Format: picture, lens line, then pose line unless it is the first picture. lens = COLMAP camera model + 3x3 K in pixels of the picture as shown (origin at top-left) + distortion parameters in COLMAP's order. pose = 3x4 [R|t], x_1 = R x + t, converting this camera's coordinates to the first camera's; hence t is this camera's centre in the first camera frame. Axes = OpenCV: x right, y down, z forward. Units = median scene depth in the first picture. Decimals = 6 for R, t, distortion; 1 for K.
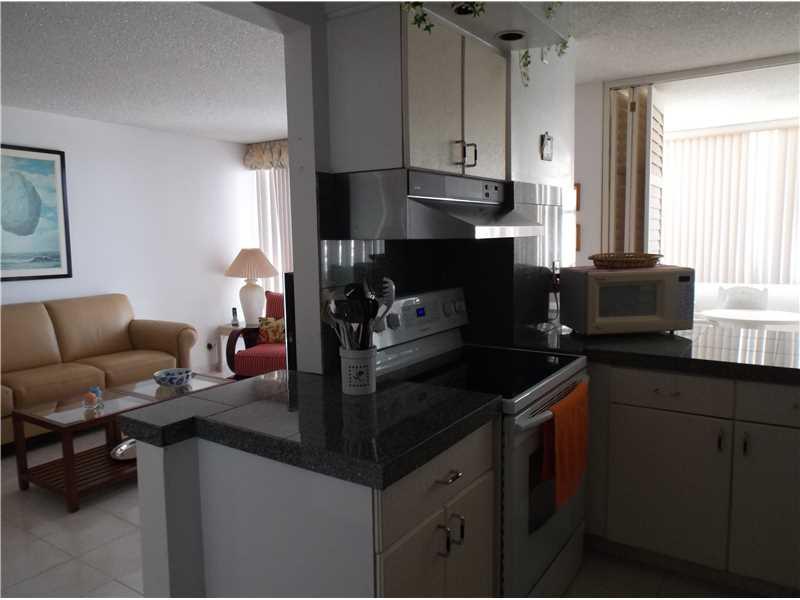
lens RADIAL K [[596.0, 0, 397.5], [0, 596.0, 304.5], [0, 0, 1]] dist [-0.001330, 0.009542]
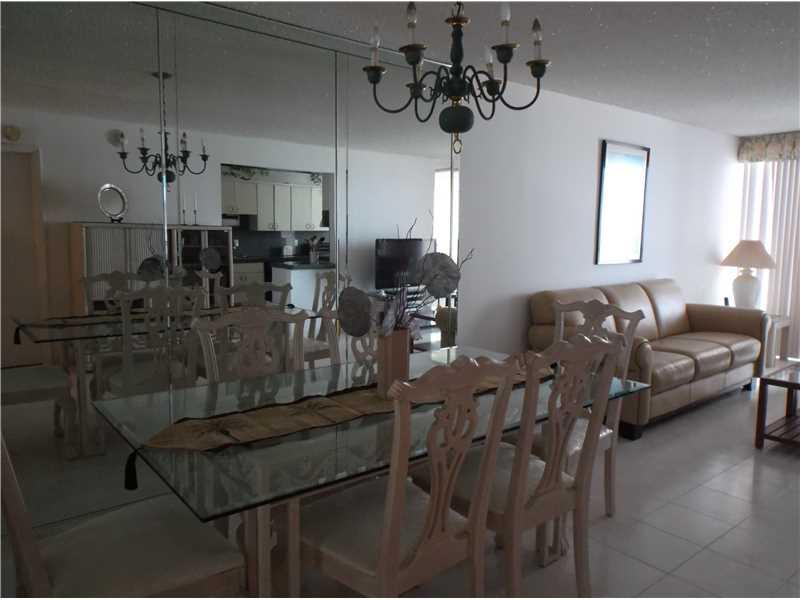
lens RADIAL K [[596.0, 0, 399.3], [0, 596.0, 298.2], [0, 0, 1]] dist [-0.001330, 0.009542]
pose [[0.953443, 0.043442, -0.298429, -0.653387], [-0.046564, 0.998910, -0.003356, 0.046864], [0.297958, 0.017096, 0.954426, -0.188922]]
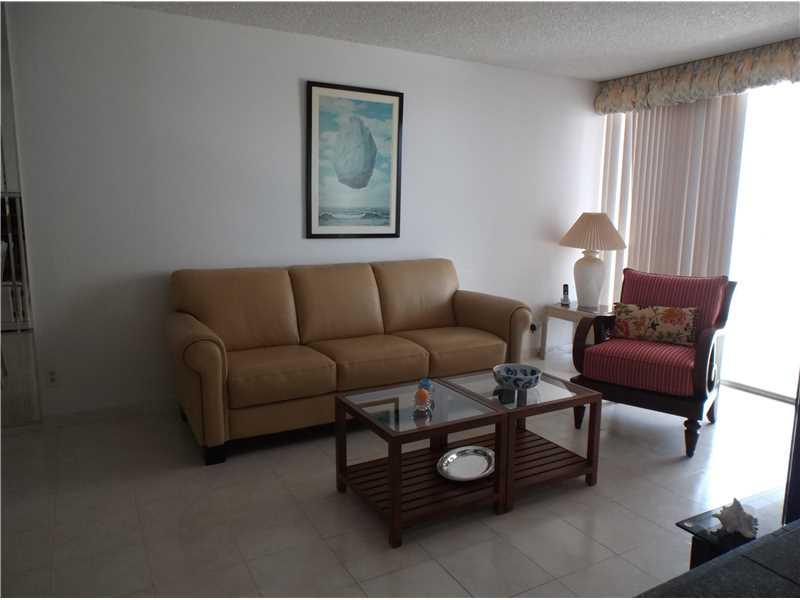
lens RADIAL K [[596.0, 0, 400.6], [0, 596.0, 301.4], [0, 0, 1]] dist [-0.001330, 0.009542]
pose [[0.891923, 0.097010, -0.441658, -0.144983], [-0.076967, 0.995033, 0.063125, -0.007049], [0.445588, -0.022310, 0.894960, 0.206711]]
